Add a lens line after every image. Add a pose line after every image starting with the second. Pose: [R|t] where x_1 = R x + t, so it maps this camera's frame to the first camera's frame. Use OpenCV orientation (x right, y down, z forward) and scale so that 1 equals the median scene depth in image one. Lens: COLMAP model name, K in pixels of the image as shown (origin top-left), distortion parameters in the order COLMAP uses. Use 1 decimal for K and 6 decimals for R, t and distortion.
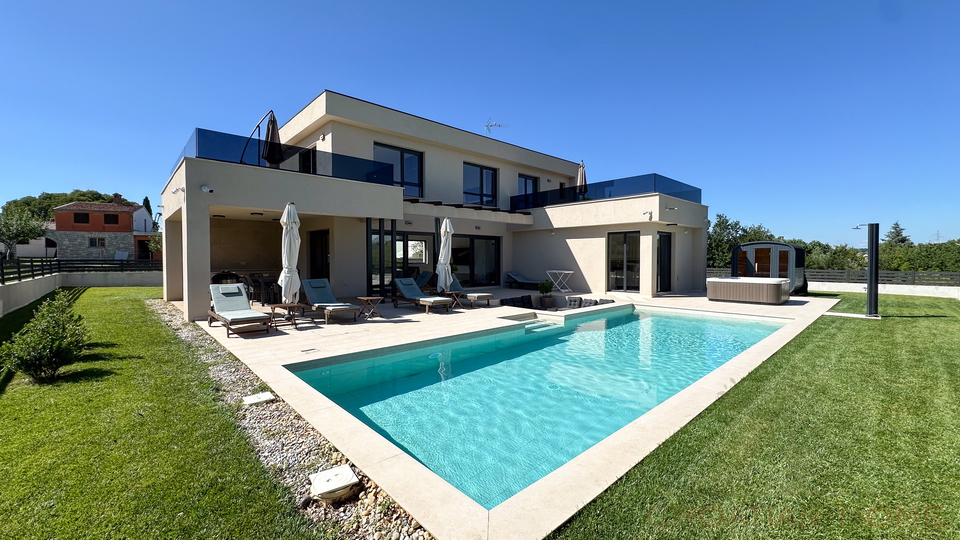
lens RADIAL K [[379.9, 0, 480.0], [0, 379.9, 270.0], [0, 0, 1]] dist [-0.000279, -0.000011]
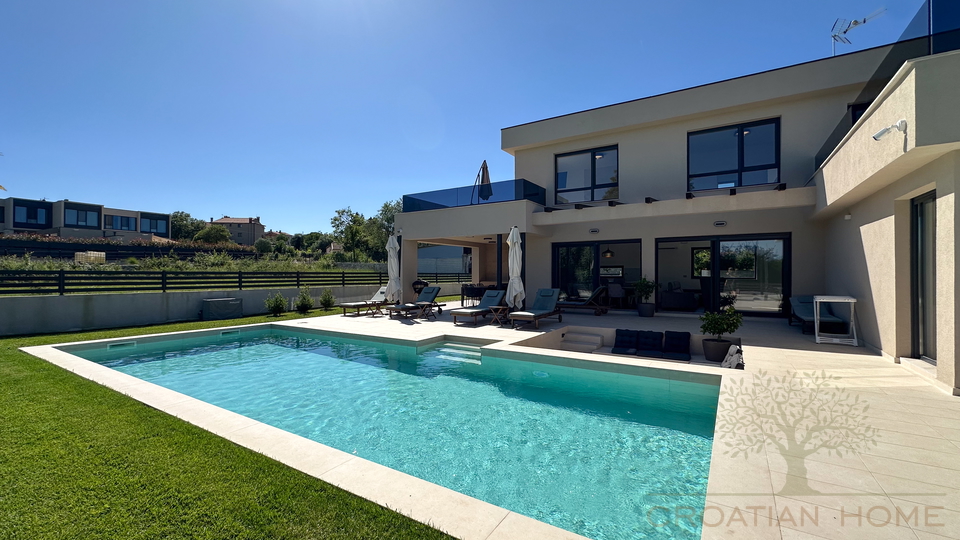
lens RADIAL K [[393.3, 0, 480.0], [0, 393.3, 270.0], [0, 0, 1]] dist [-0.000371, -0.000042]
pose [[0.249901, -0.006071, -0.968252, 0.702899], [-0.035937, 0.999233, -0.015540, -0.009749], [0.967604, 0.038679, 0.249492, 0.574970]]
